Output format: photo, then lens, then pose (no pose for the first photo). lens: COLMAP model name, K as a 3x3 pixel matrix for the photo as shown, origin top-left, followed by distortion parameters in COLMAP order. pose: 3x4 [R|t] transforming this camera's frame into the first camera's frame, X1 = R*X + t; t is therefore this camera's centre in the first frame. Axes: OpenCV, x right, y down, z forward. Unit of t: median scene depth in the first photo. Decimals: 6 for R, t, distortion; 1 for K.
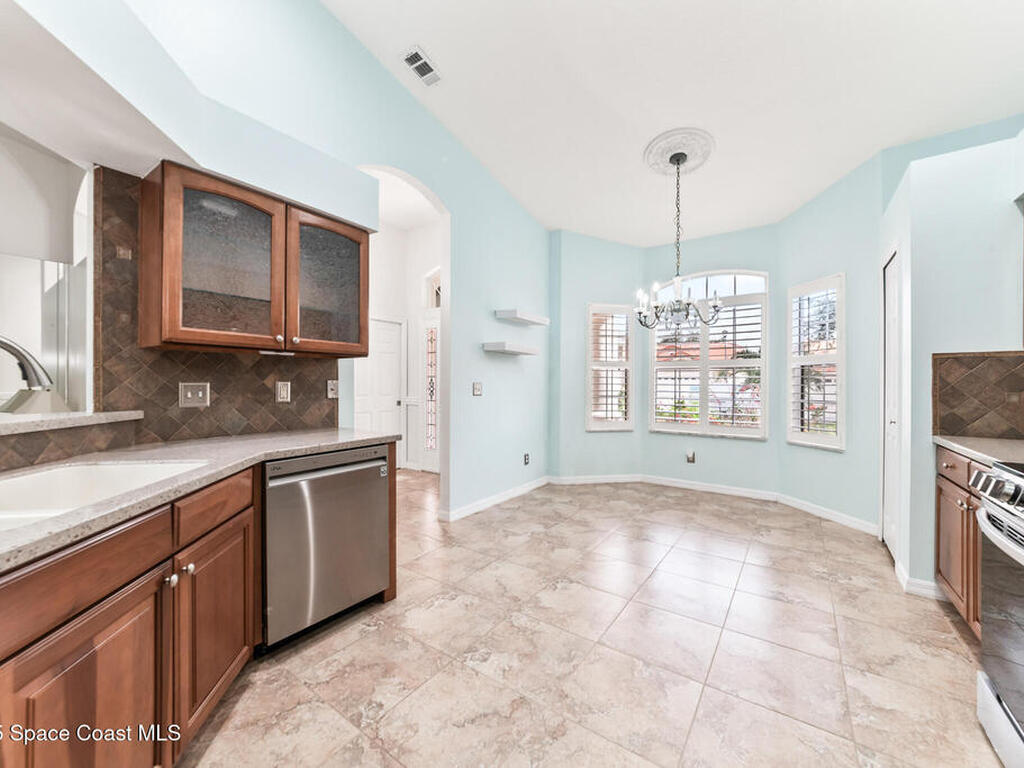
lens RADIAL K [[404.5, 0, 513.3], [0, 404.5, 381.4], [0, 0, 1]] dist [-0.006364, 0.000071]
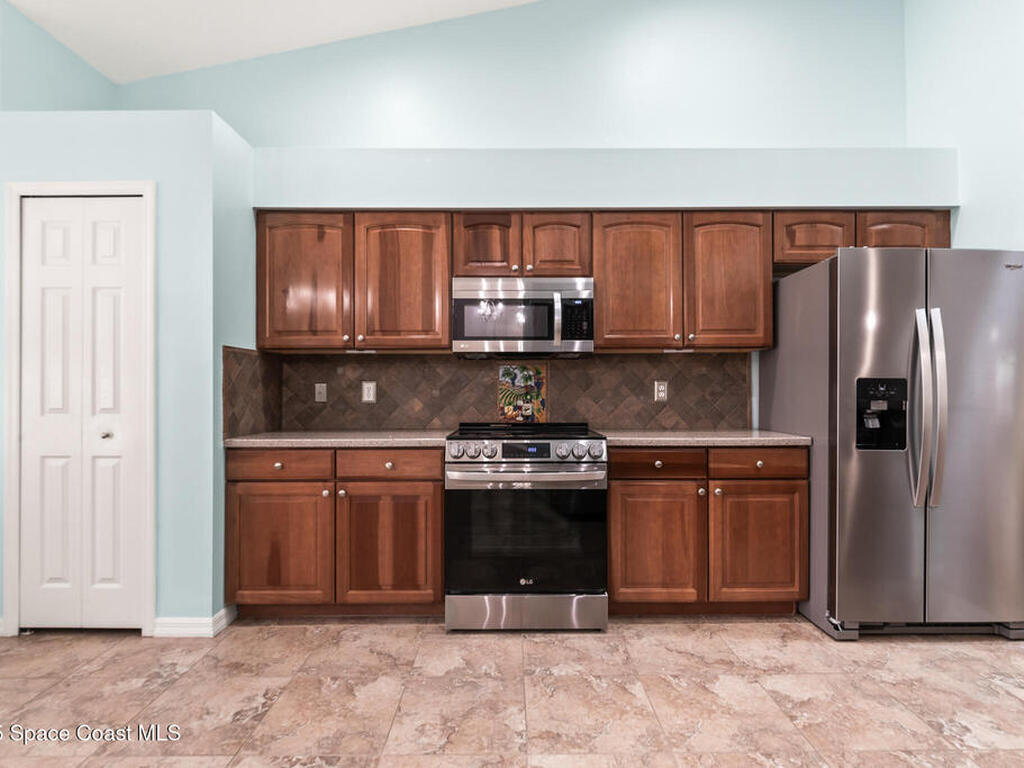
lens RADIAL K [[536.6, 0, 512.0], [0, 536.6, 384.0], [0, 0, 1]] dist [-0.003802, -0.002268]
pose [[-0.578388, 0.007849, 0.815724, -0.222194], [-0.004150, 0.999912, -0.012564, 0.021759], [-0.815751, -0.010653, -0.578305, 0.979734]]
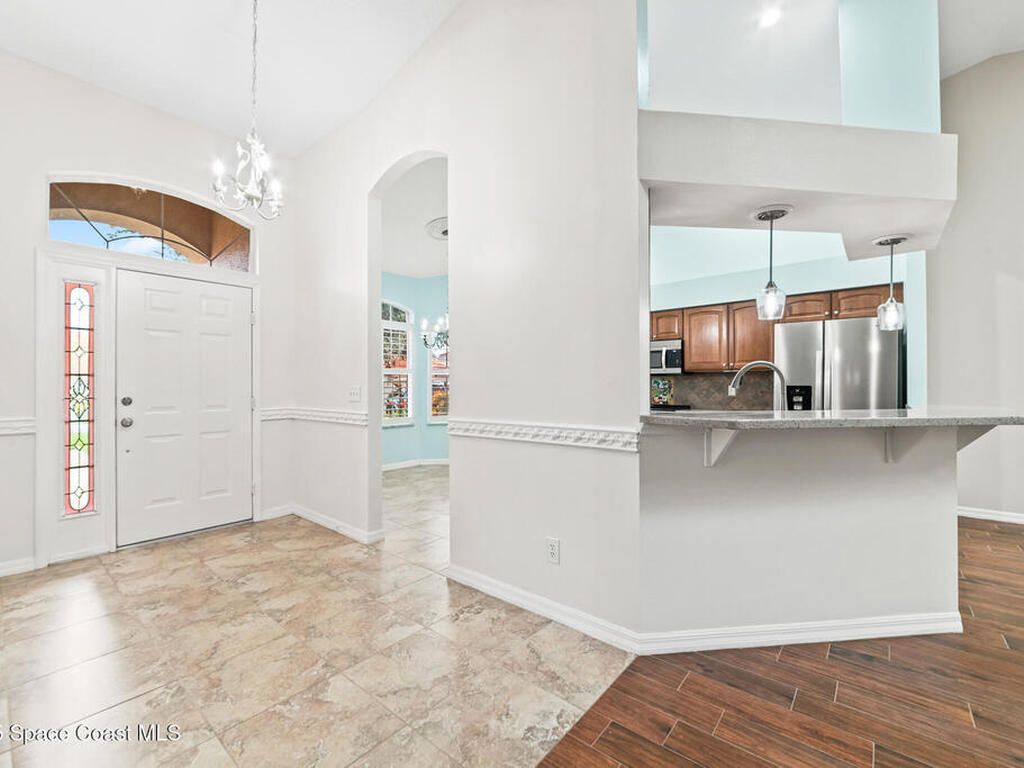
lens RADIAL K [[444.6, 0, 508.8], [0, 444.6, 384.4], [0, 0, 1]] dist [-0.011277, -0.000252]
pose [[0.082700, 0.002599, 0.996571, -1.475604], [-0.003237, 0.999992, -0.002339, 0.000980], [-0.996569, -0.003032, 0.082708, 0.828425]]
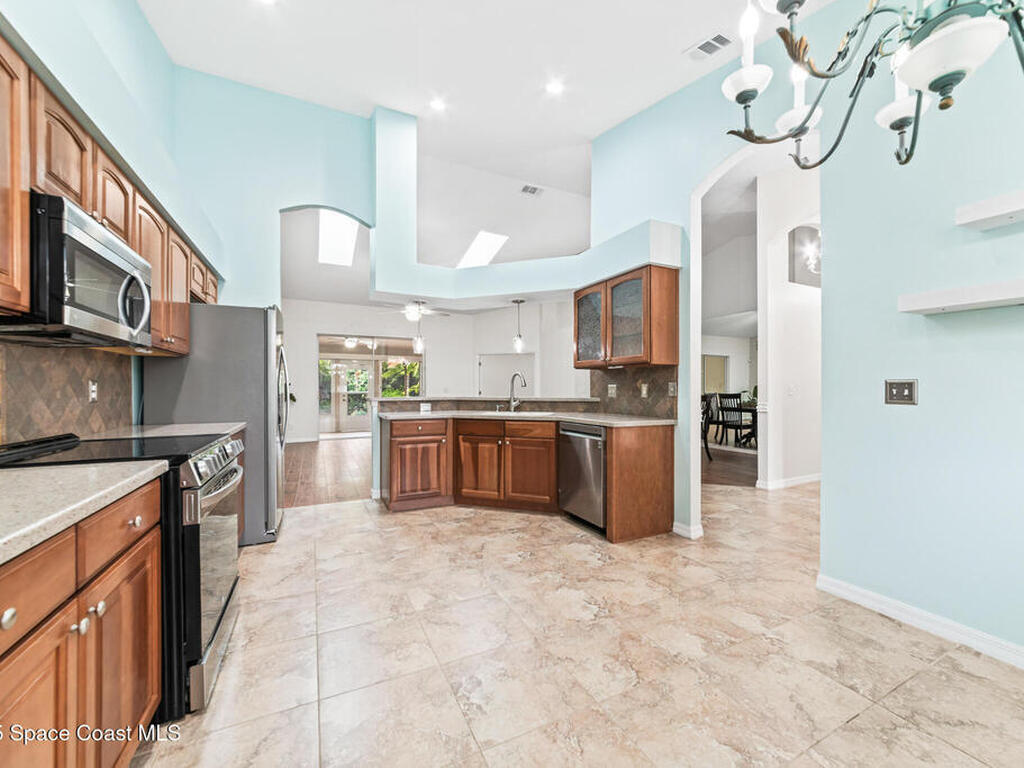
lens RADIAL K [[407.8, 0, 516.9], [0, 407.8, 383.9], [0, 0, 1]] dist [-0.008576, 0.005117]
pose [[-0.470730, -0.014812, -0.882153, 0.892634], [0.003032, 0.999826, -0.018406, 0.024188], [0.882272, -0.011339, -0.470603, 1.145582]]
